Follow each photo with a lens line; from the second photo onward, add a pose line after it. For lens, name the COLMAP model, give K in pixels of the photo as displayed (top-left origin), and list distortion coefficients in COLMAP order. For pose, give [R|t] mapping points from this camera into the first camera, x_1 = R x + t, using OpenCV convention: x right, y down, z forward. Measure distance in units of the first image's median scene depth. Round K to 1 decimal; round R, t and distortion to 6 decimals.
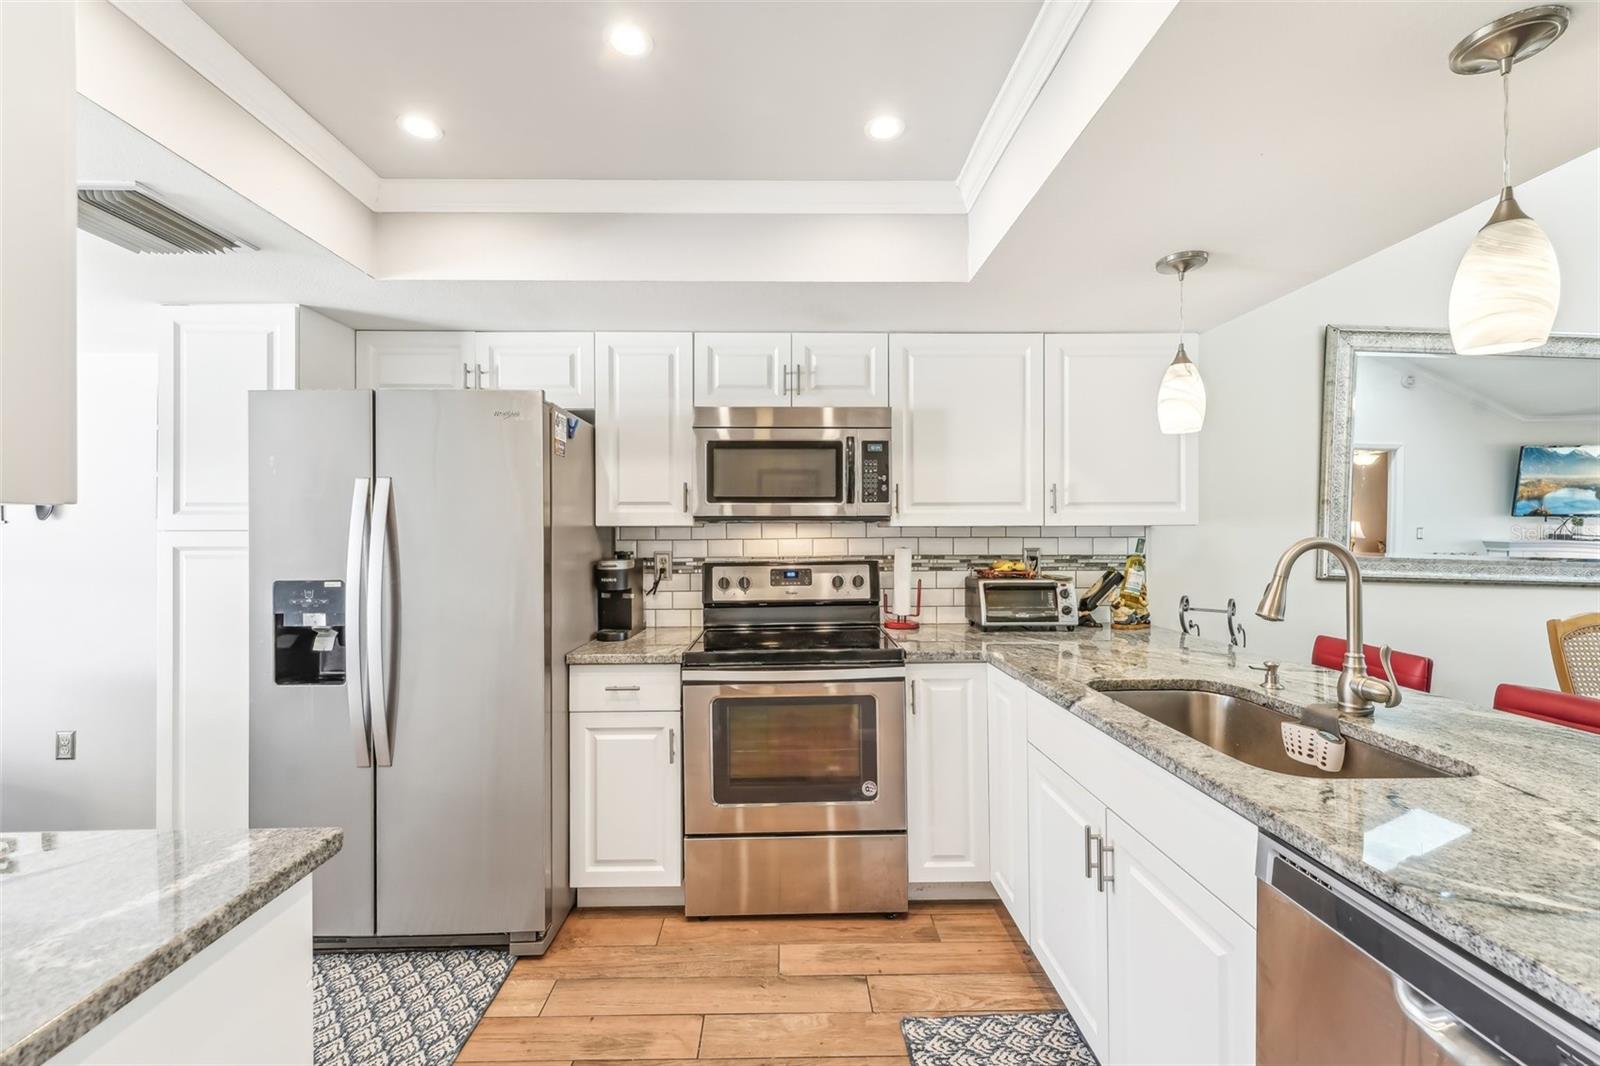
lens RADIAL K [[654.0, 0, 782.1], [0, 654.0, 530.4], [0, 0, 1]] dist [0.012959, -0.000005]
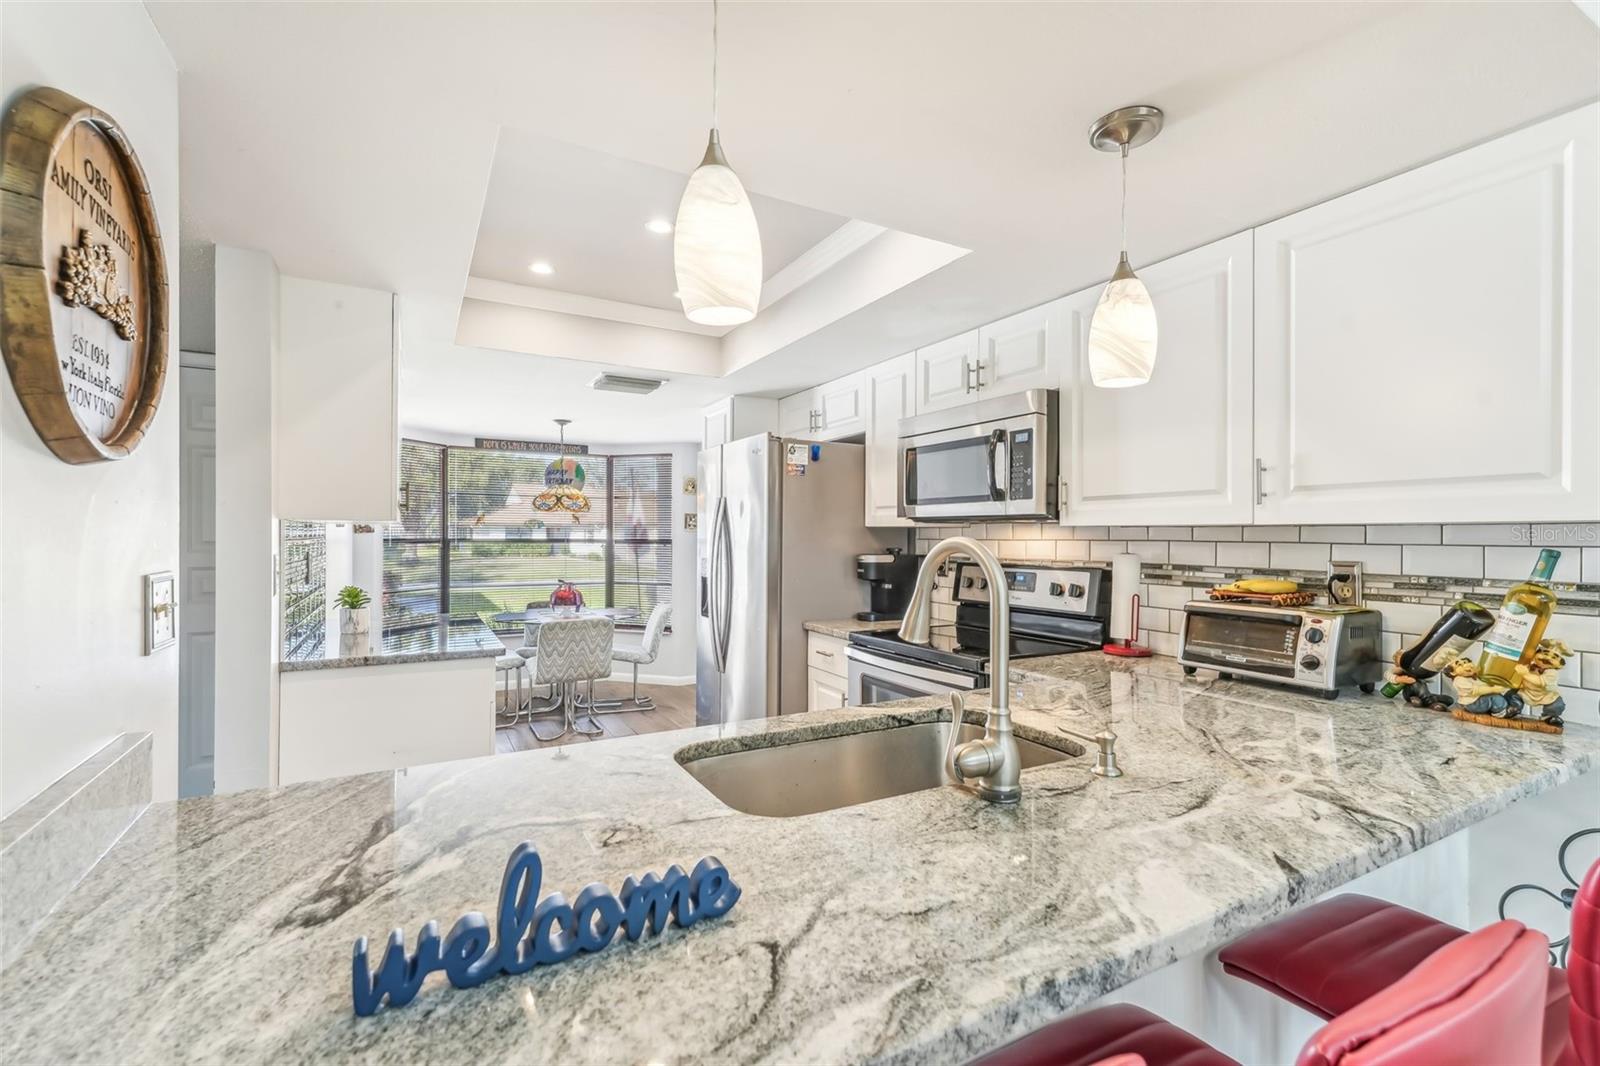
lens RADIAL K [[694.4, 0, 800.0], [0, 694.4, 533.0], [0, 0, 1]] dist [0.020809, 0.000010]
pose [[0.466371, 0.004467, -0.884578, 0.788372], [-0.007718, 0.999970, 0.000981, 0.004724], [0.884555, 0.006370, 0.466391, 0.274523]]
